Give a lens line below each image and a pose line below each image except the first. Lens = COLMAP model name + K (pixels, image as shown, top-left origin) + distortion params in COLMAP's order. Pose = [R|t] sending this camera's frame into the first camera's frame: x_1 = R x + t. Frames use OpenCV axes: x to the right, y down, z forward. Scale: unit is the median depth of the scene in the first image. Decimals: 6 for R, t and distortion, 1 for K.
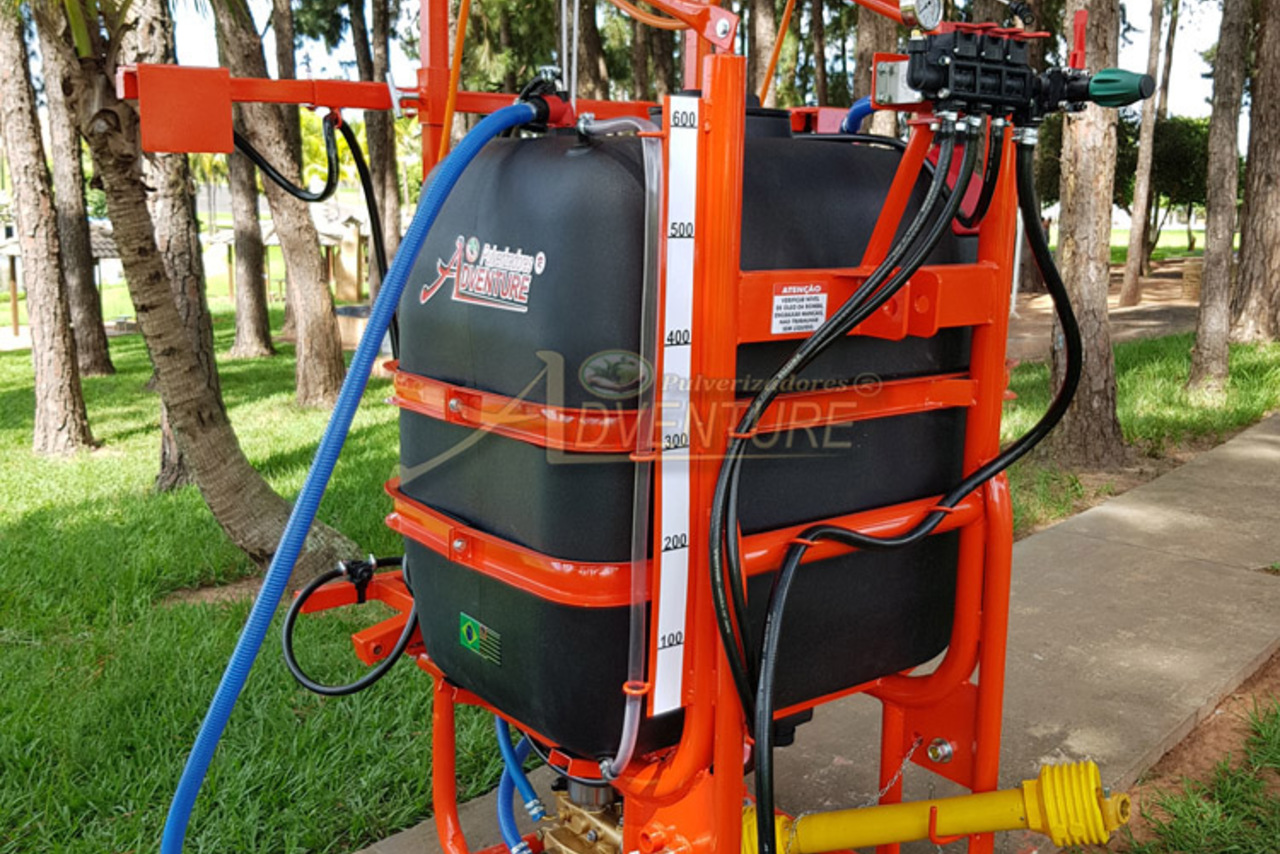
lens RADIAL K [[1353.8, 0, 671.5], [0, 1353.8, 435.3], [0, 0, 1]] dist [0.018481, 0.000000]
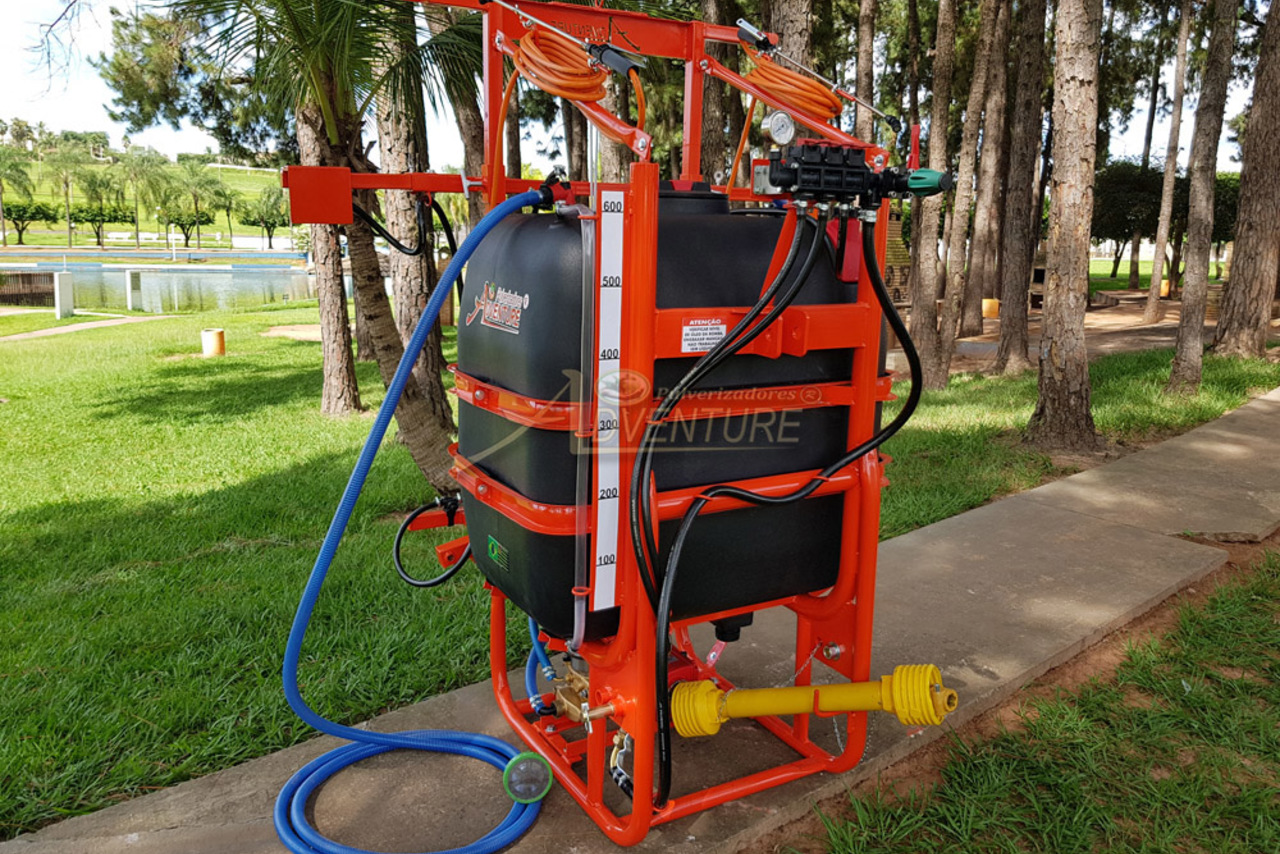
lens RADIAL K [[1009.0, 0, 645.5], [0, 1009.0, 413.8], [0, 0, 1]] dist [0.047024, -0.075213]
pose [[0.988244, 0.030929, -0.149722, 0.156270], [-0.030617, 0.999522, 0.004391, -0.010206], [0.149786, 0.000245, 0.988718, -0.058593]]
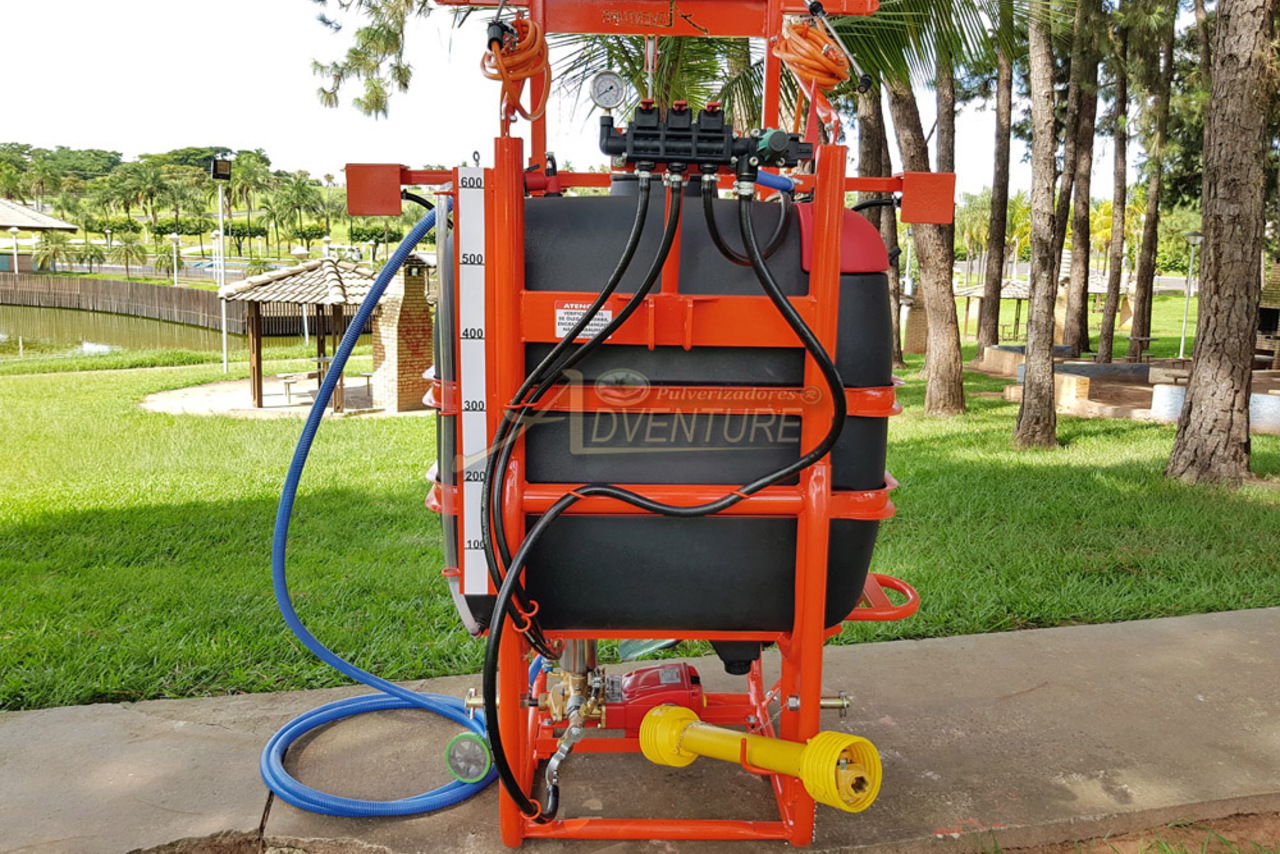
lens RADIAL K [[1009.0, 0, 641.5], [0, 1009.0, 425.1], [0, 0, 1]] dist [0.047024, -0.075213]
pose [[0.792843, 0.110950, -0.599241, 0.600461], [-0.119712, 0.992484, 0.025370, -0.018208], [0.597552, 0.051622, 0.800167, 0.185709]]
